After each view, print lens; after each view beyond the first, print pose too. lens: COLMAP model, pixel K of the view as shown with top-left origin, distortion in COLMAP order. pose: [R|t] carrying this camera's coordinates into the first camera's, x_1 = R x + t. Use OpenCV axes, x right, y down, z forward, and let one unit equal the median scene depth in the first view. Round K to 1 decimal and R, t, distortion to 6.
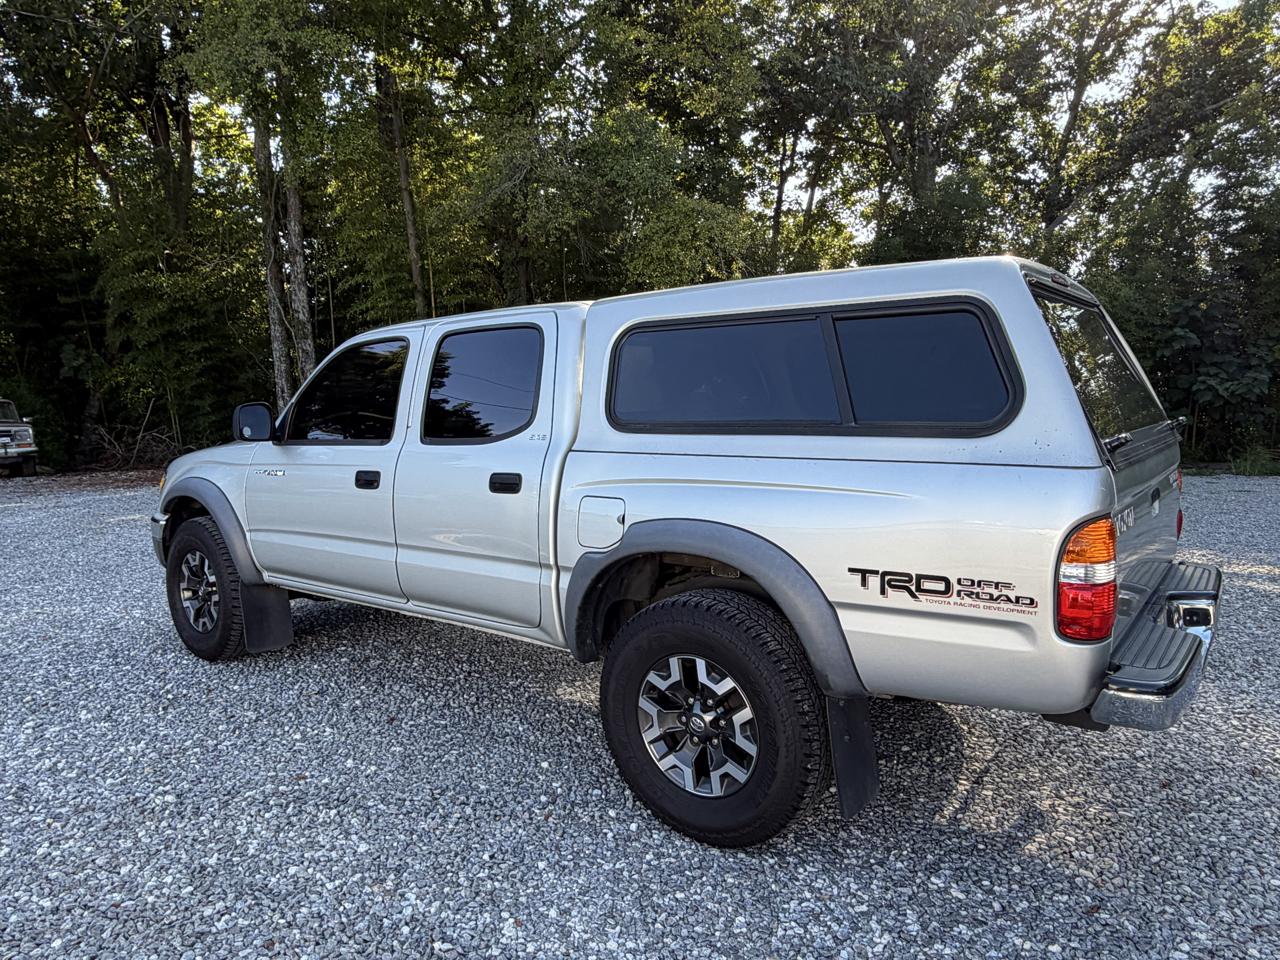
lens RADIAL K [[851.5, 0, 634.8], [0, 851.5, 476.5], [0, 0, 1]] dist [0.003236, -0.001892]
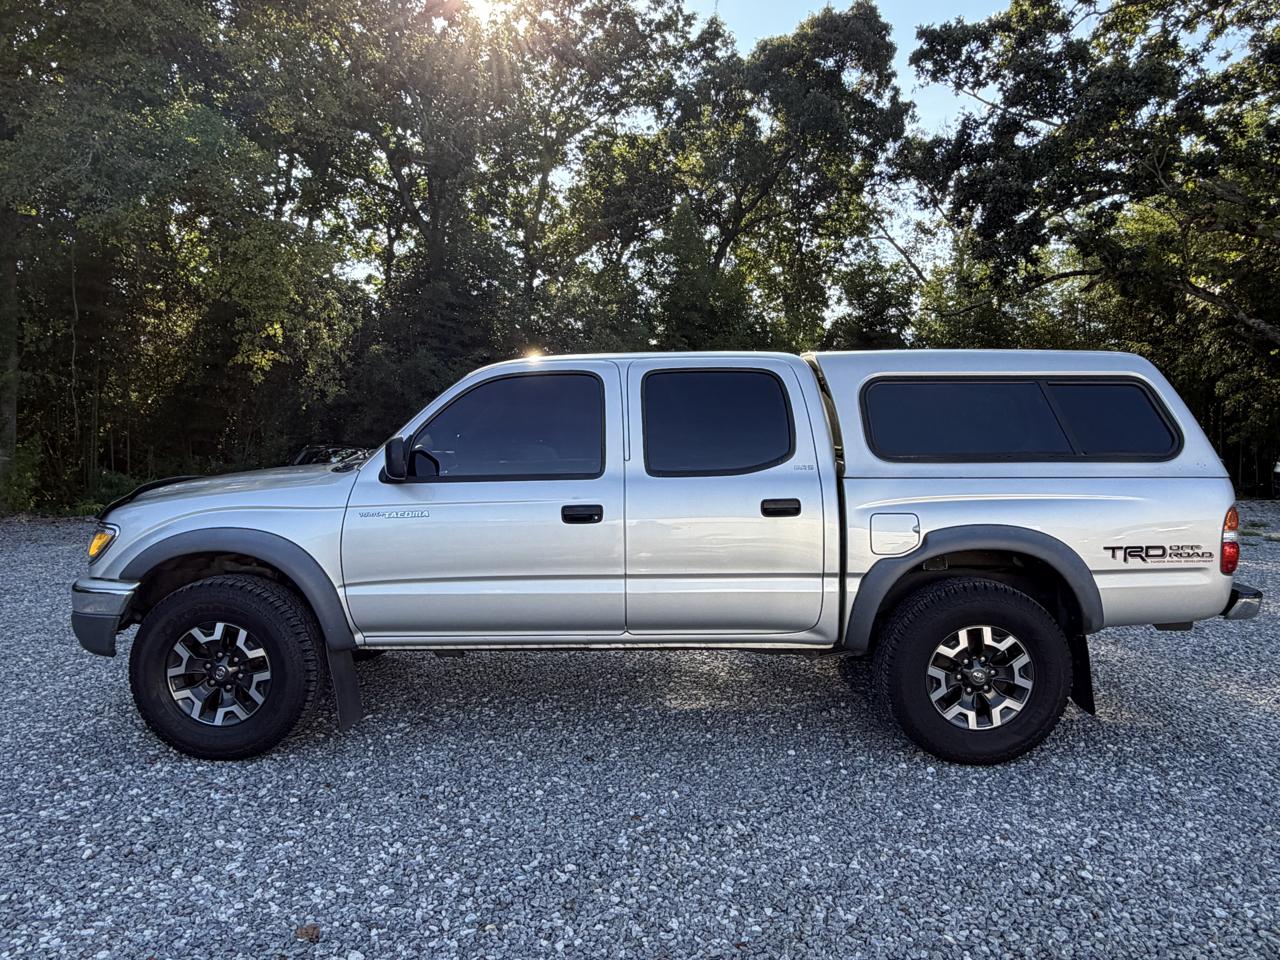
lens RADIAL K [[851.5, 0, 634.8], [0, 851.5, 476.5], [0, 0, 1]] dist [0.003236, -0.001892]
pose [[0.795313, -0.018831, 0.605906, -1.150072], [0.044058, 0.998670, -0.026794, -0.013874], [-0.604595, 0.048005, 0.795085, 0.236655]]
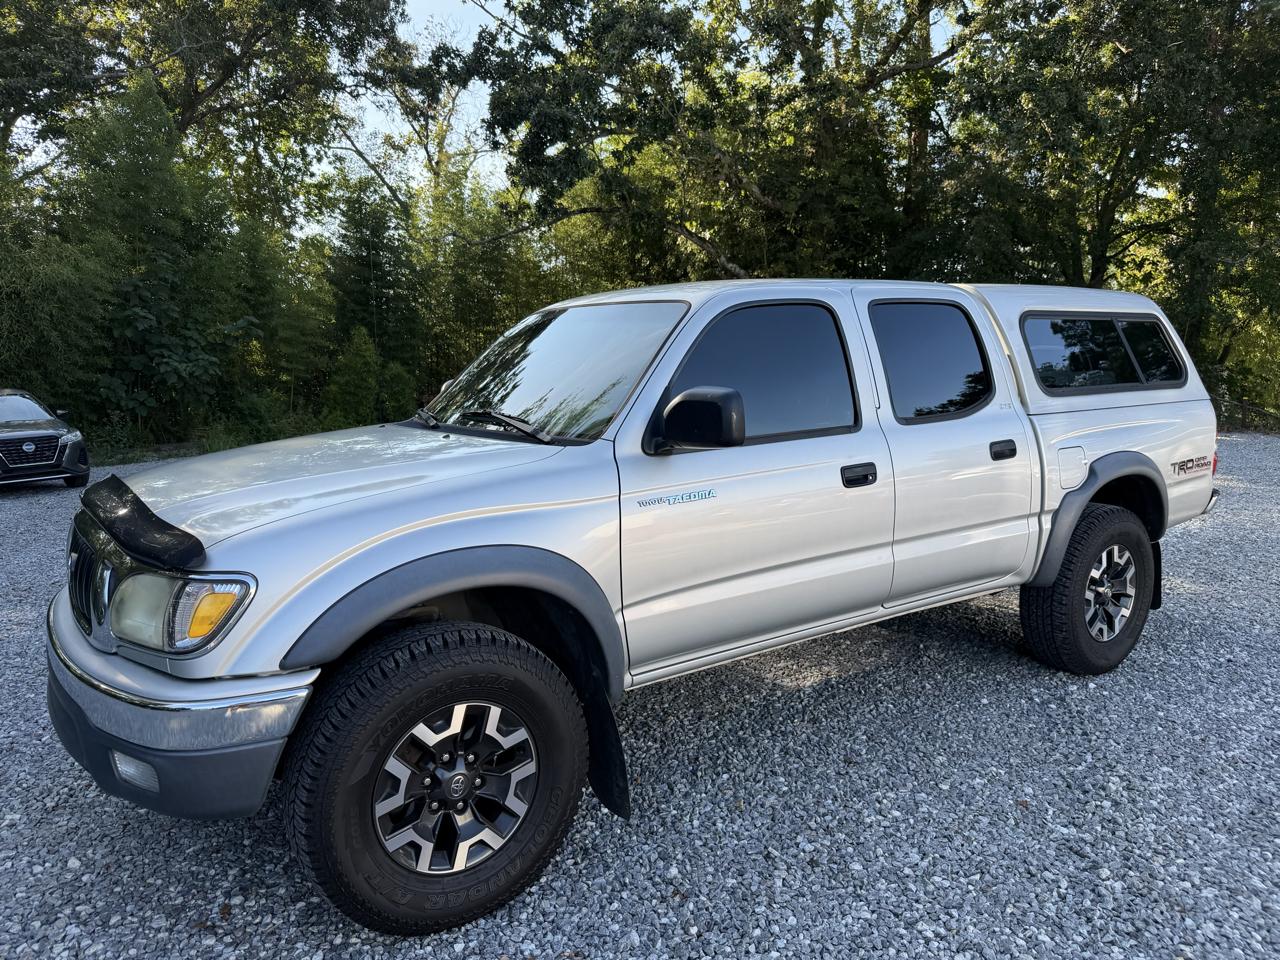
lens RADIAL K [[923.6, 0, 677.0], [0, 923.6, 469.0], [0, 0, 1]] dist [0.010144, -0.000220]
pose [[0.281000, -0.101883, 0.954284, -1.608817], [0.100178, 0.992031, 0.076414, -0.115463], [-0.954465, 0.074126, 0.288967, 1.214794]]
